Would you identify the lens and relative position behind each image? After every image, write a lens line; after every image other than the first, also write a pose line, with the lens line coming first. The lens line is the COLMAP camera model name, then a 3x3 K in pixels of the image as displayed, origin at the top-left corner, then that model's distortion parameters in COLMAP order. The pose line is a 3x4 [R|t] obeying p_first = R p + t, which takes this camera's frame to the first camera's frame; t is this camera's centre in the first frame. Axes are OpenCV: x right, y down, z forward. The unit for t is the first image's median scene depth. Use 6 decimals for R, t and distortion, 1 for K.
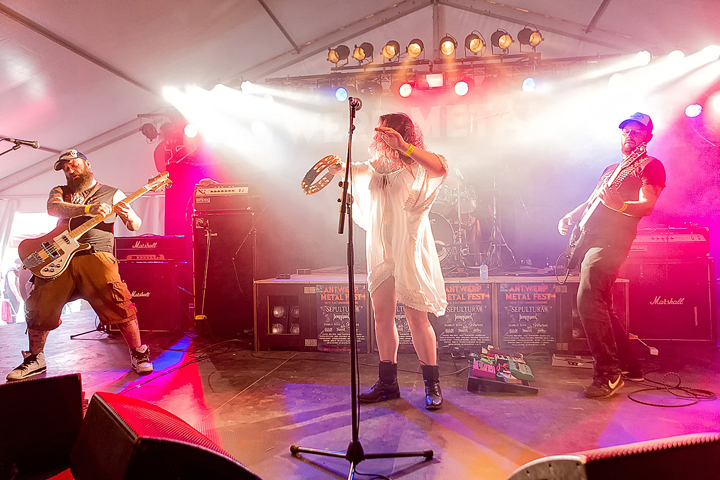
lens RADIAL K [[498.7, 0, 361.3], [0, 498.7, 231.1], [0, 0, 1]] dist [-0.002741, 0.003129]
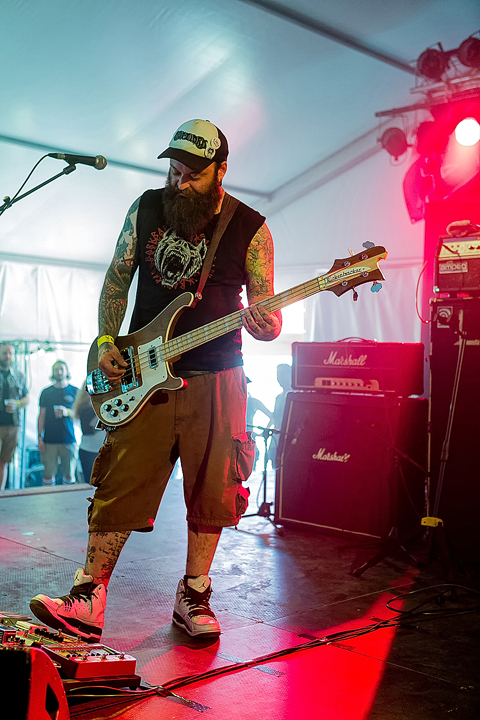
lens RADIAL K [[926.6, 0, 239.9], [0, 926.6, 359.6], [0, 0, 1]] dist [-0.005409, -0.009427]
pose [[0.799999, 0.037205, -0.598847, 0.043072], [-0.026129, 0.999289, 0.027178, 0.005302], [0.599433, -0.006095, 0.800402, 0.184381]]
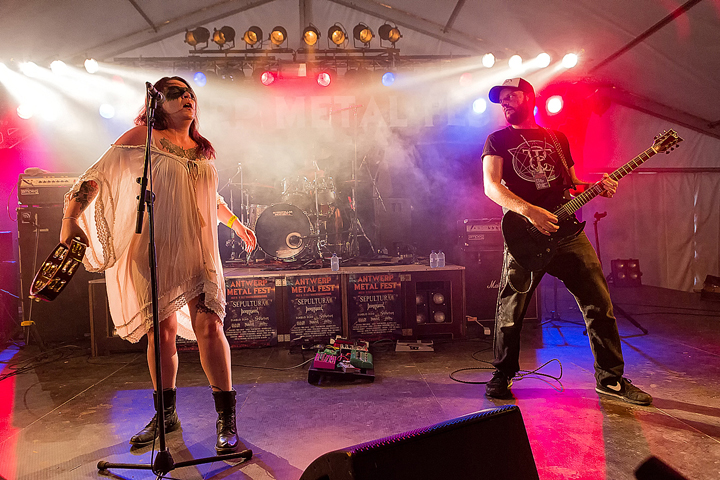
lens RADIAL K [[498.7, 0, 361.3], [0, 498.7, 231.1], [0, 0, 1]] dist [-0.002741, 0.003129]
pose [[0.974455, -0.016064, 0.224008, 0.057612], [0.010930, 0.999649, 0.024140, -0.006356], [-0.224317, -0.021075, 0.974288, -0.000788]]
